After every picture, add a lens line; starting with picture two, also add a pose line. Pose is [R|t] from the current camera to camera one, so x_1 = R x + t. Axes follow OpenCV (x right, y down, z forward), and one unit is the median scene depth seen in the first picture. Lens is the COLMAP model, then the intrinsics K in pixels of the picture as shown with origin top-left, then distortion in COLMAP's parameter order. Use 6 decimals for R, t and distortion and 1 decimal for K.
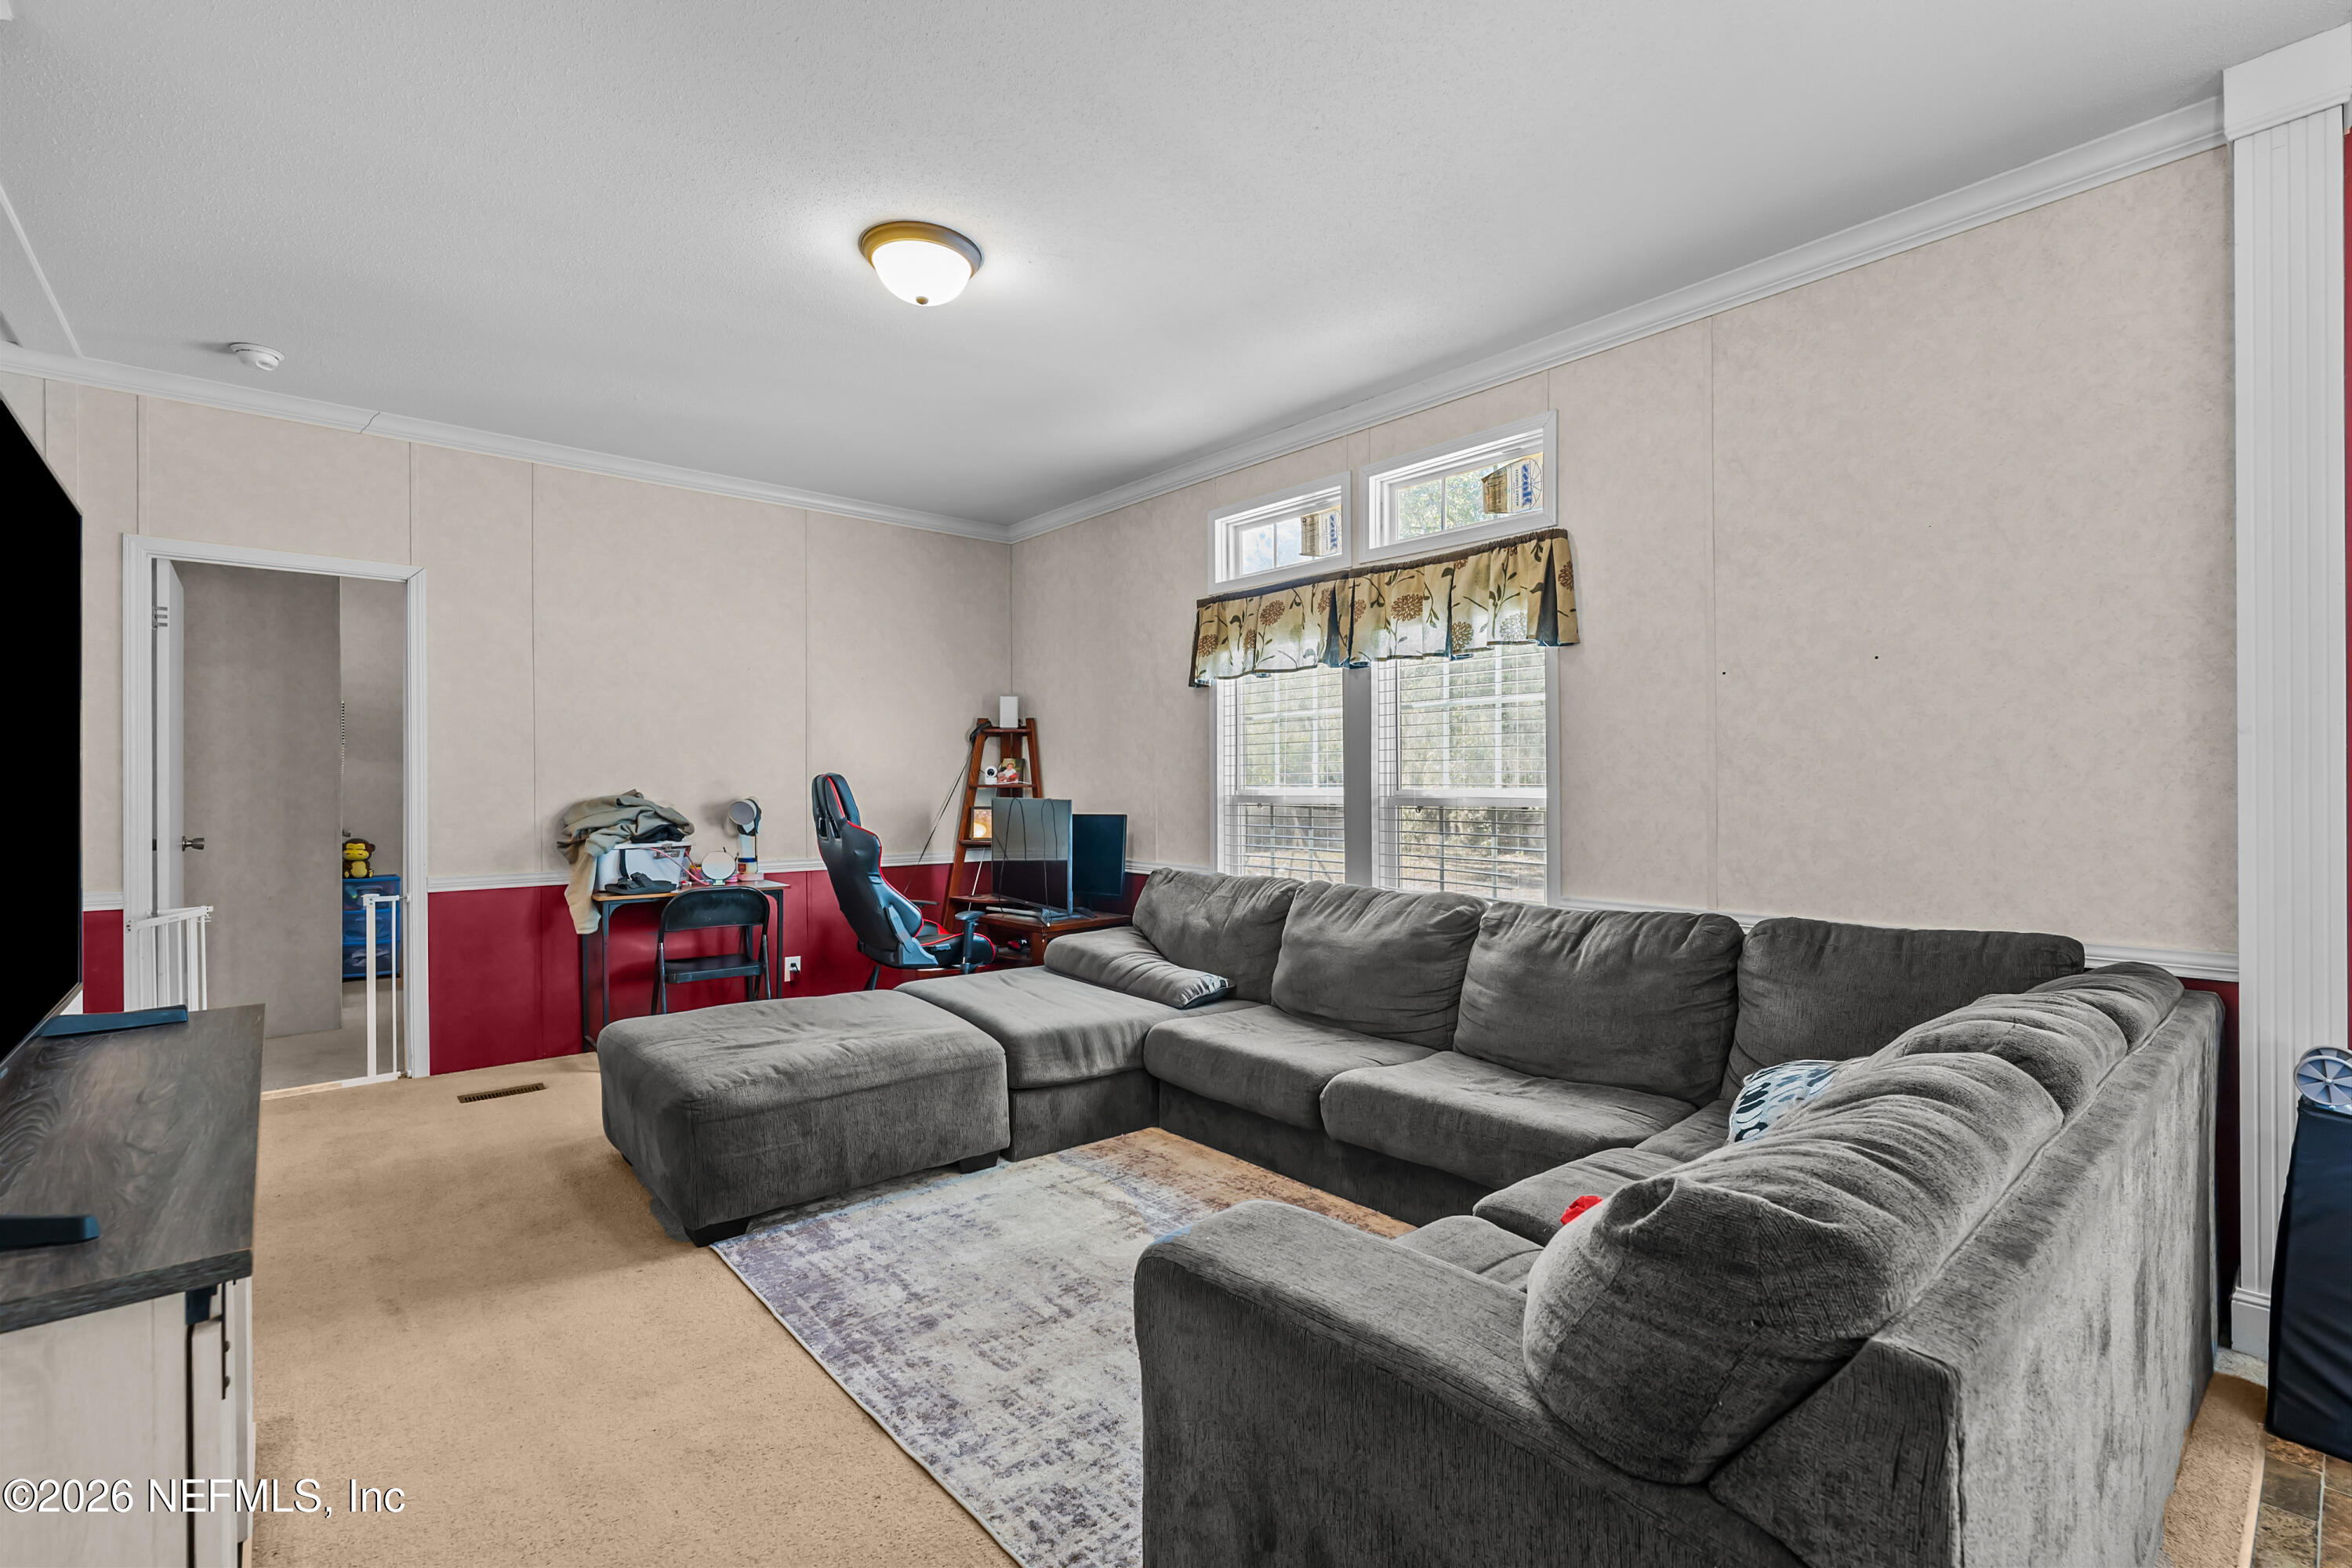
lens RADIAL K [[1035.5, 0, 1175.7], [0, 1035.5, 790.8], [0, 0, 1]] dist [-0.001327, 0.000537]
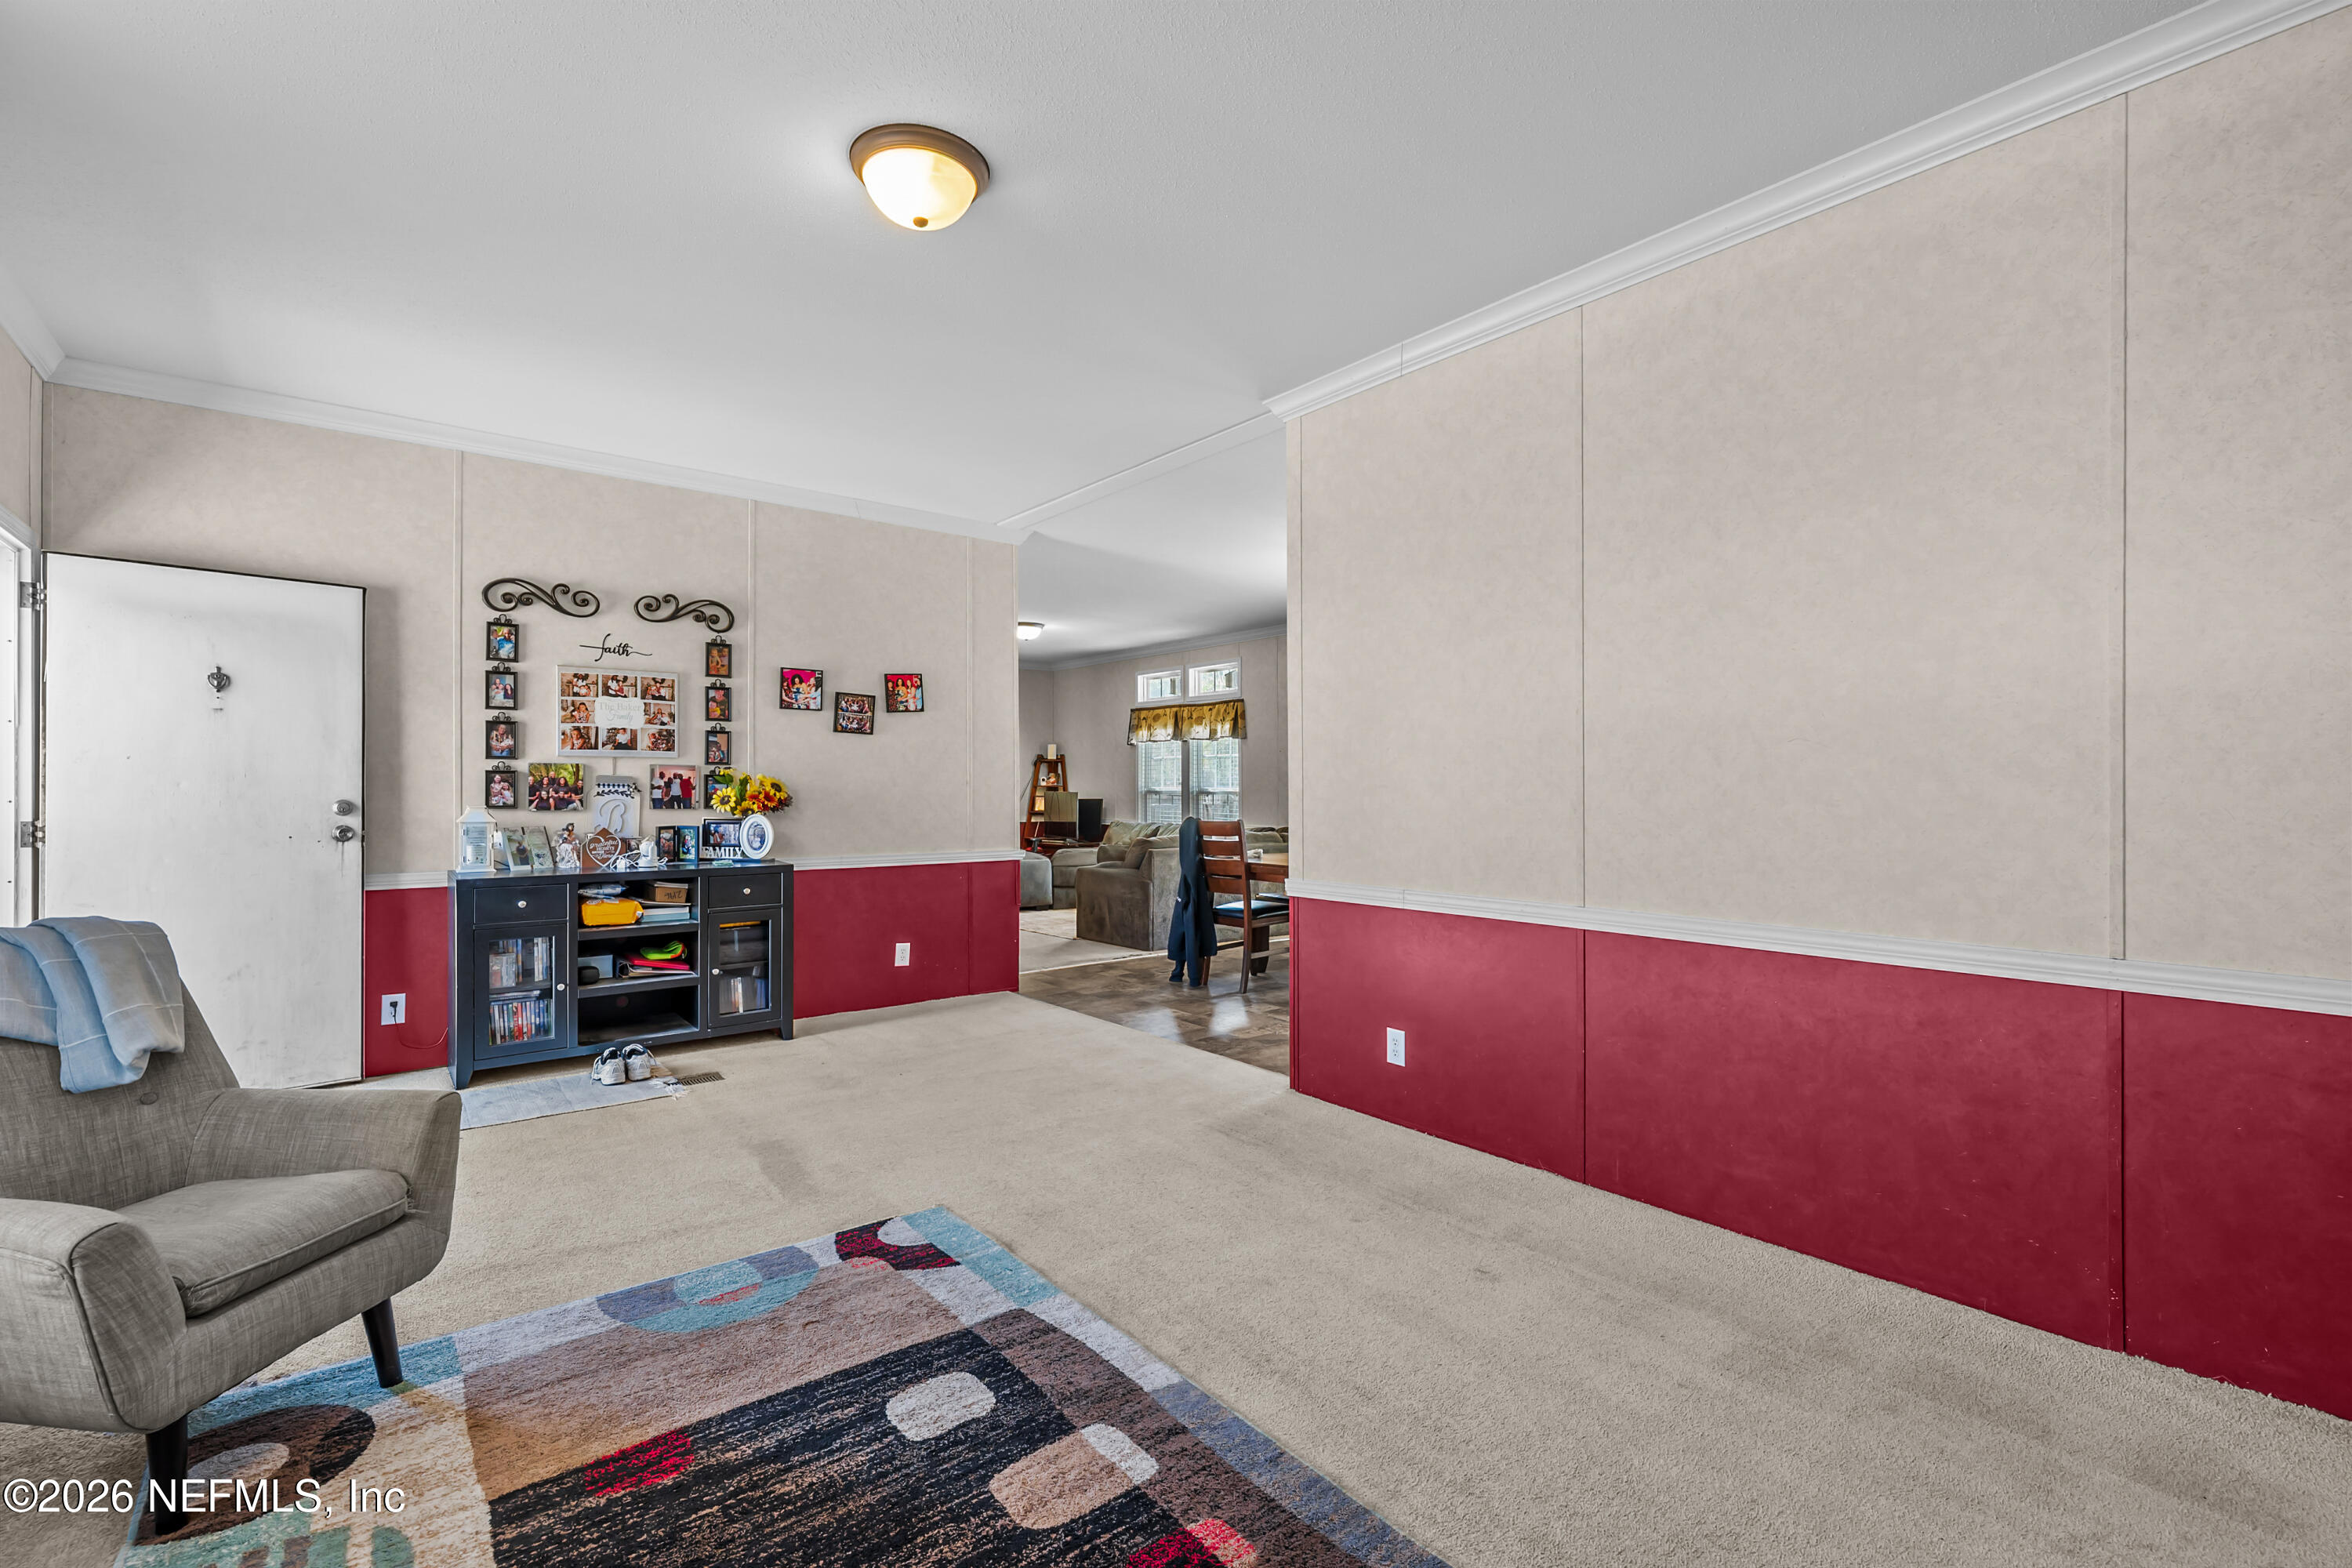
lens RADIAL K [[1035.5, 0, 1175.7], [0, 1035.5, 790.8], [0, 0, 1]] dist [-0.001327, 0.000537]
pose [[0.999213, 0.002137, -0.039608, 0.222908], [-0.002087, 0.999997, 0.001303, 0.001759], [0.039611, -0.001219, 0.999214, -1.403419]]
